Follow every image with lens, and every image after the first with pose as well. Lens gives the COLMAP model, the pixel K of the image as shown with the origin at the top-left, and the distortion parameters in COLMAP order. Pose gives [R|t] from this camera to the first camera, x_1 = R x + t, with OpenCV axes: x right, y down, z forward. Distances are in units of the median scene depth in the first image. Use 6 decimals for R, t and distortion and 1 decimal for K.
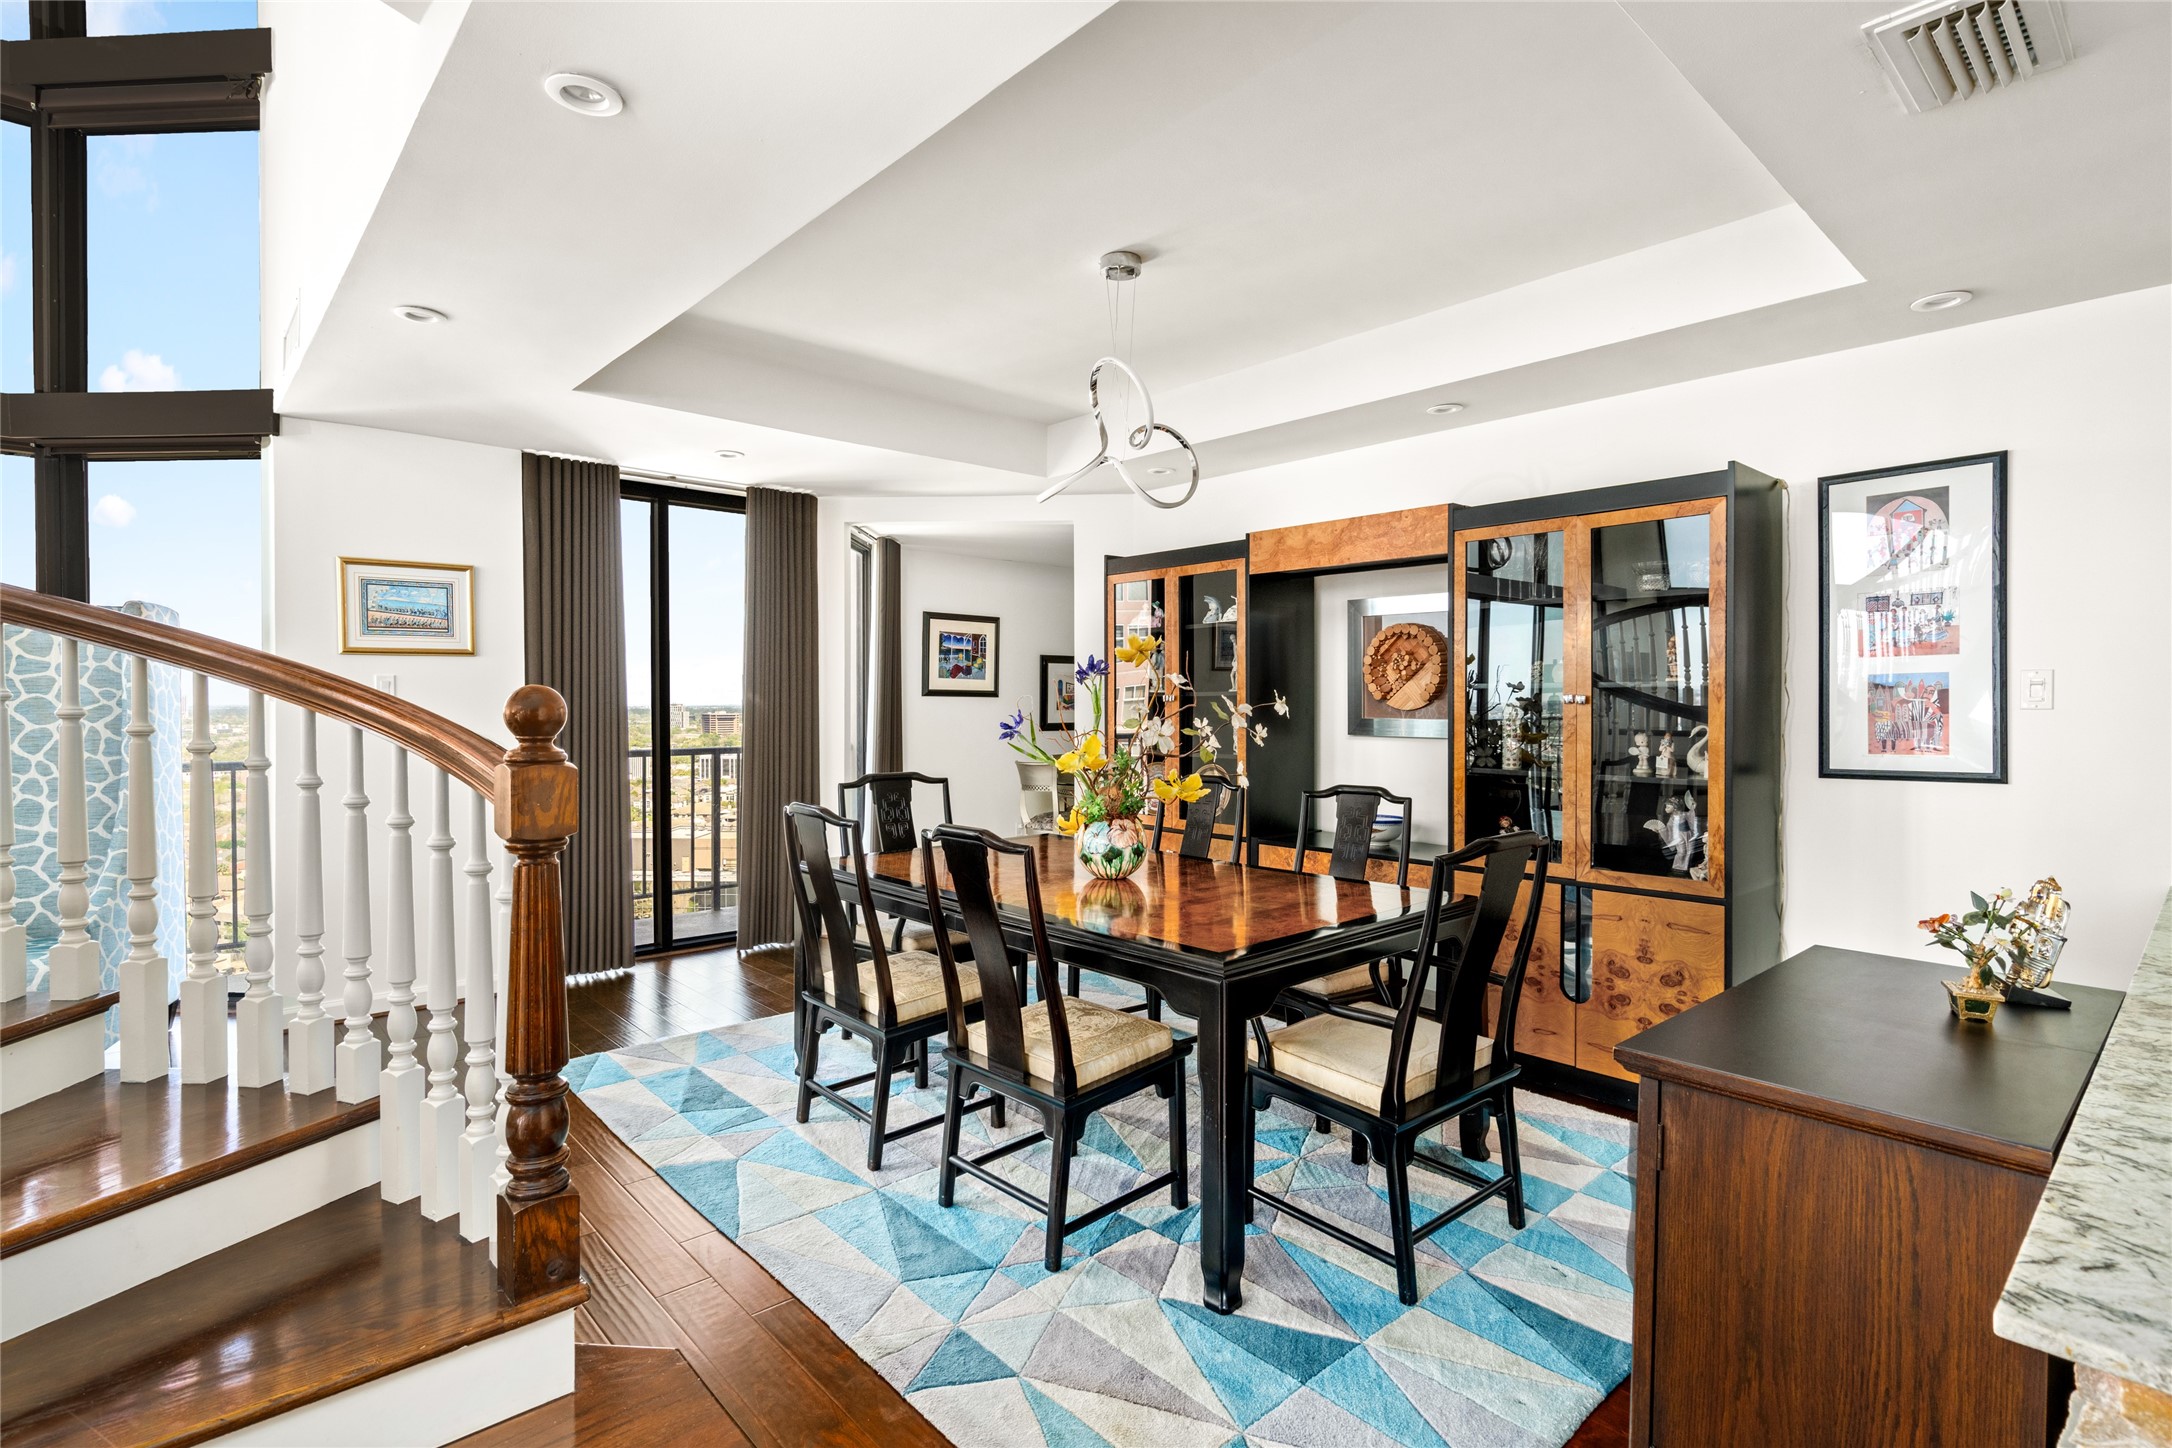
lens RADIAL K [[1033.3, 0, 1075.2], [0, 1033.3, 715.7], [0, 0, 1]] dist [-0.002456, -0.000443]
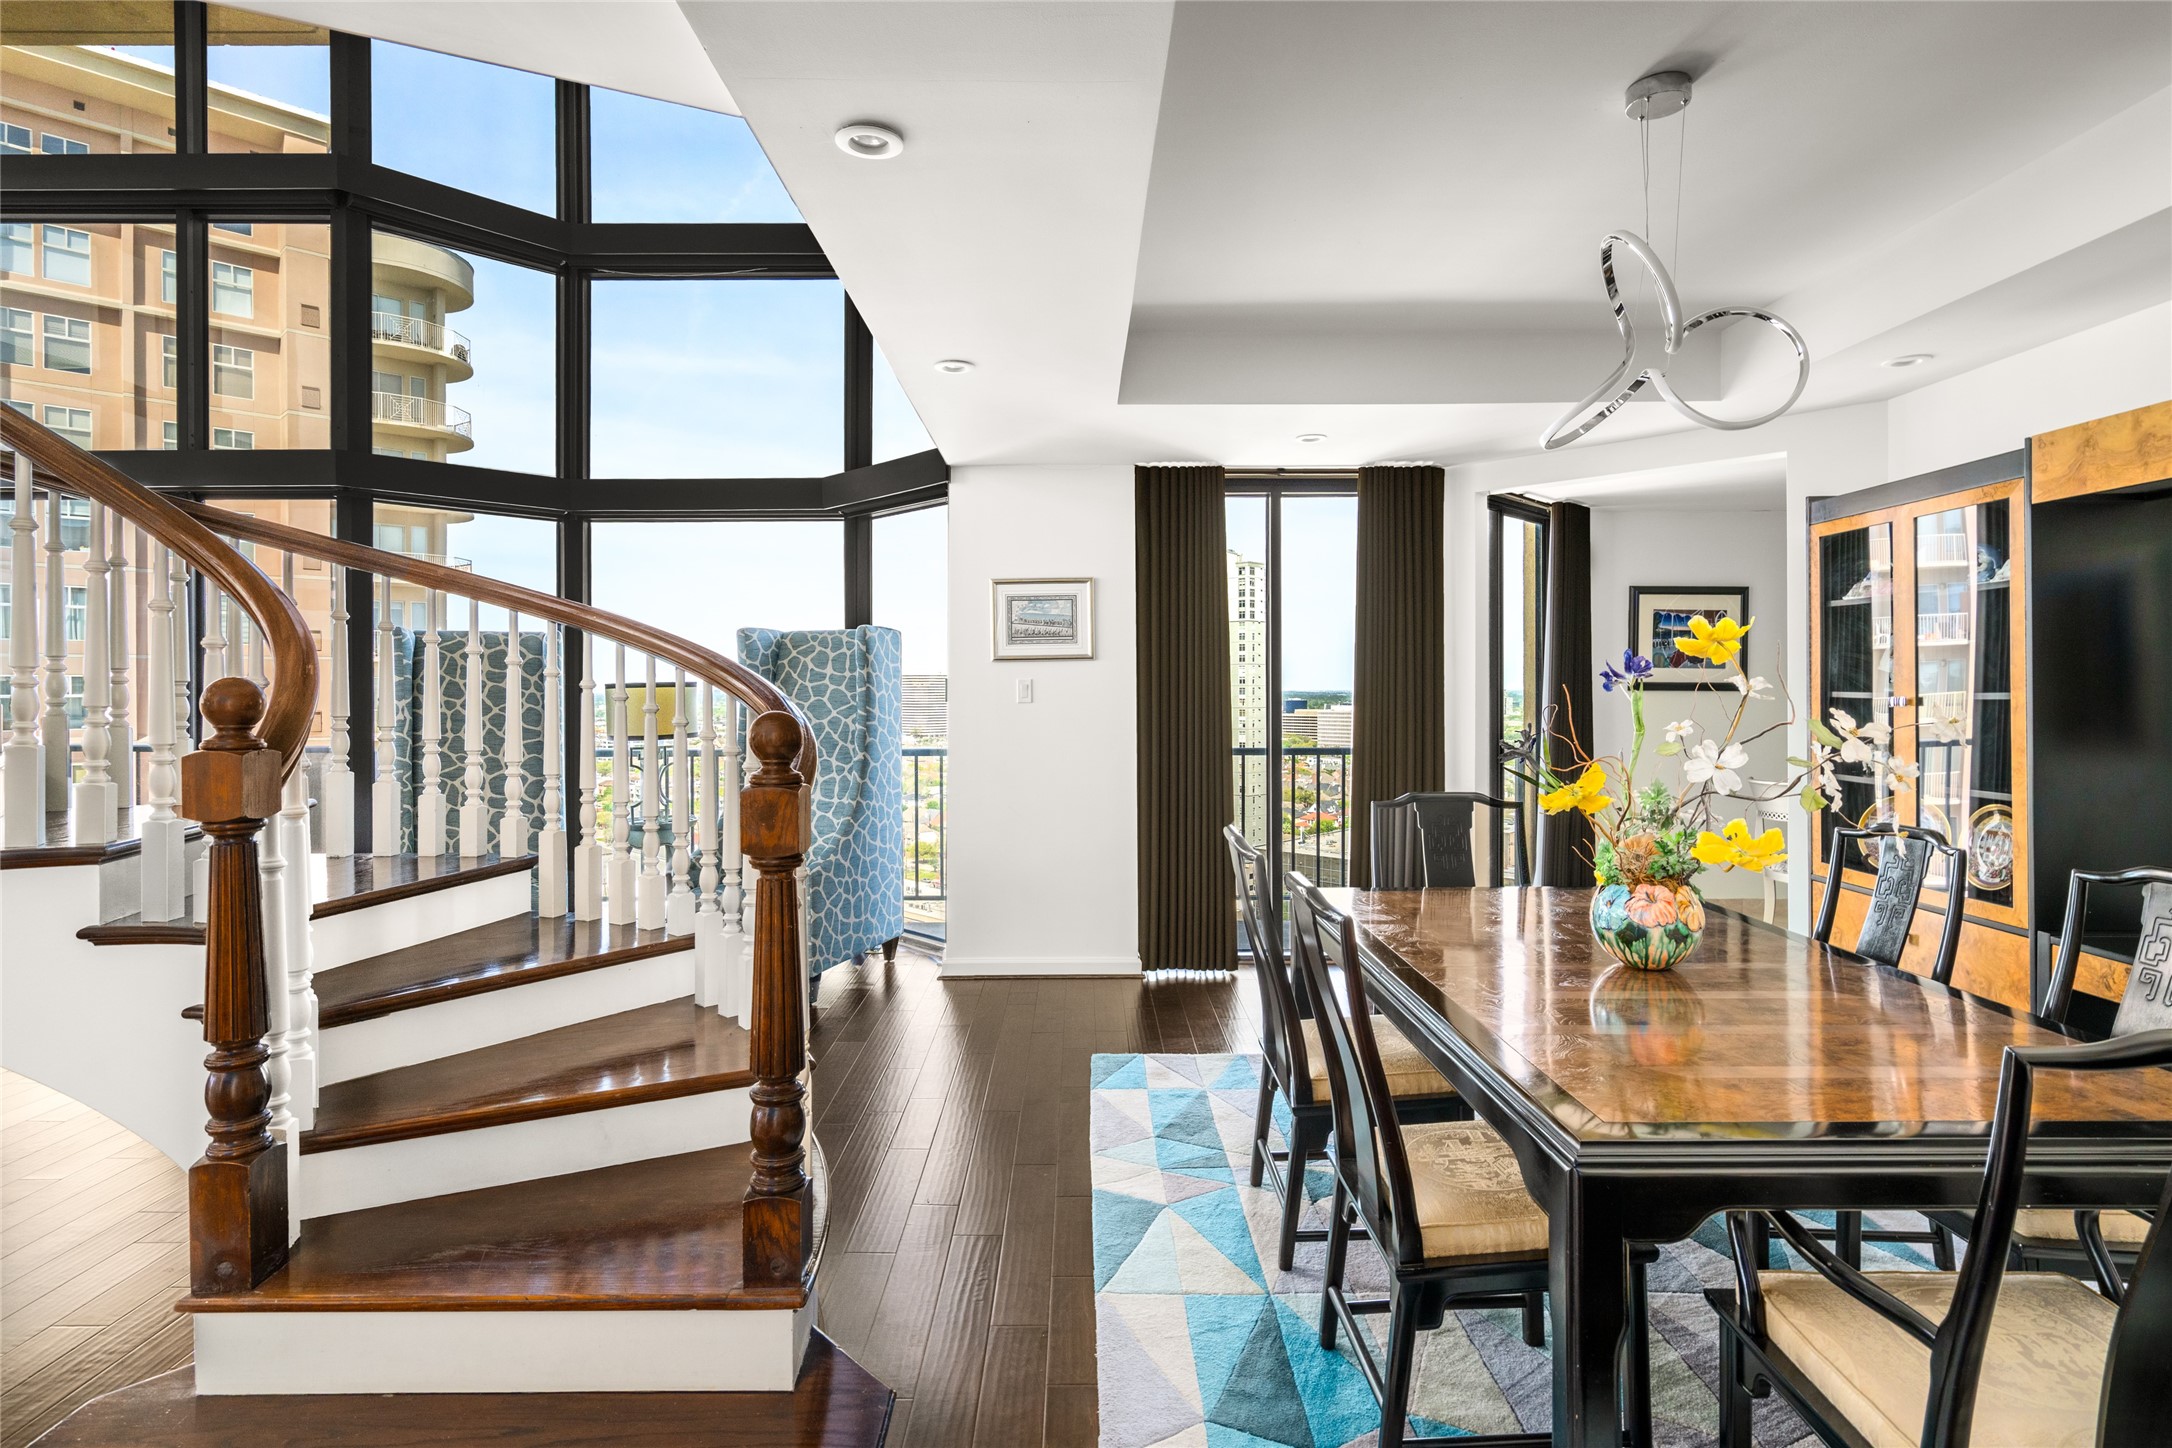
lens RADIAL K [[1088.3, 0, 1082.6], [0, 1088.3, 692.6], [0, 0, 1]] dist [0.000134, -0.006846]
pose [[0.746787, -0.000743, -0.665063, 0.180512], [-0.005599, 0.999957, -0.007403, -0.016112], [0.665040, 0.009252, 0.746751, 0.145300]]
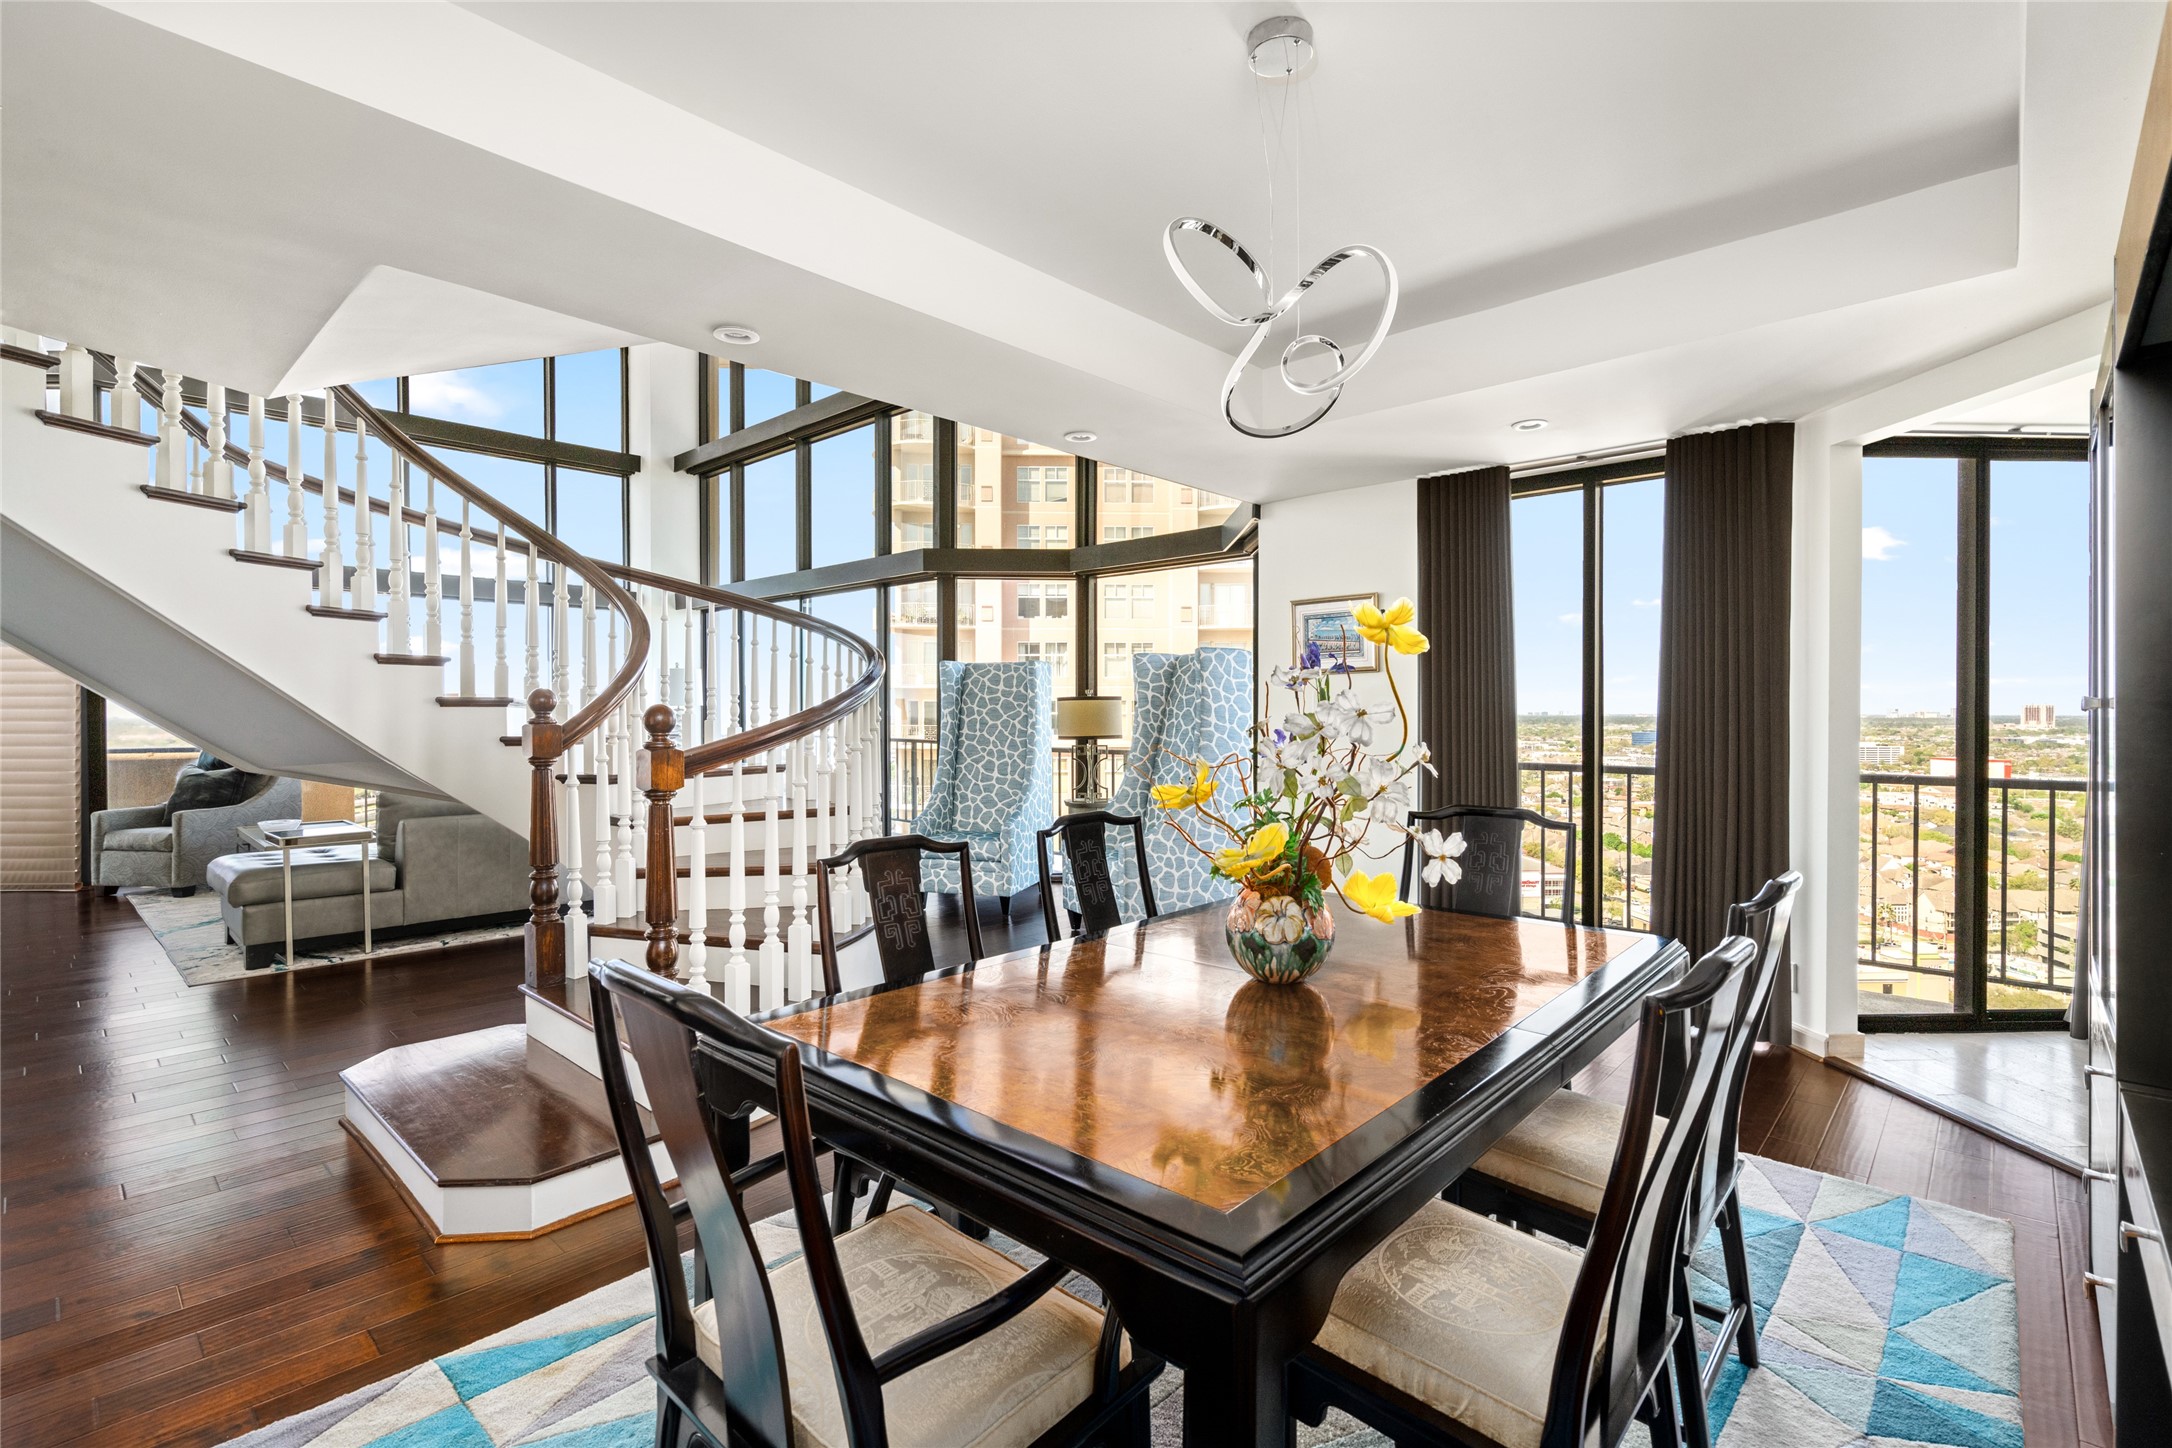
lens RADIAL K [[989.5, 0, 1086.9], [0, 989.5, 713.9], [0, 0, 1]] dist [-0.000084, 0.000149]
pose [[0.084730, 0.005006, -0.996391, 0.501016], [-0.011060, 0.999930, 0.004083, -0.014591], [0.996343, 0.010674, 0.084779, 0.625397]]
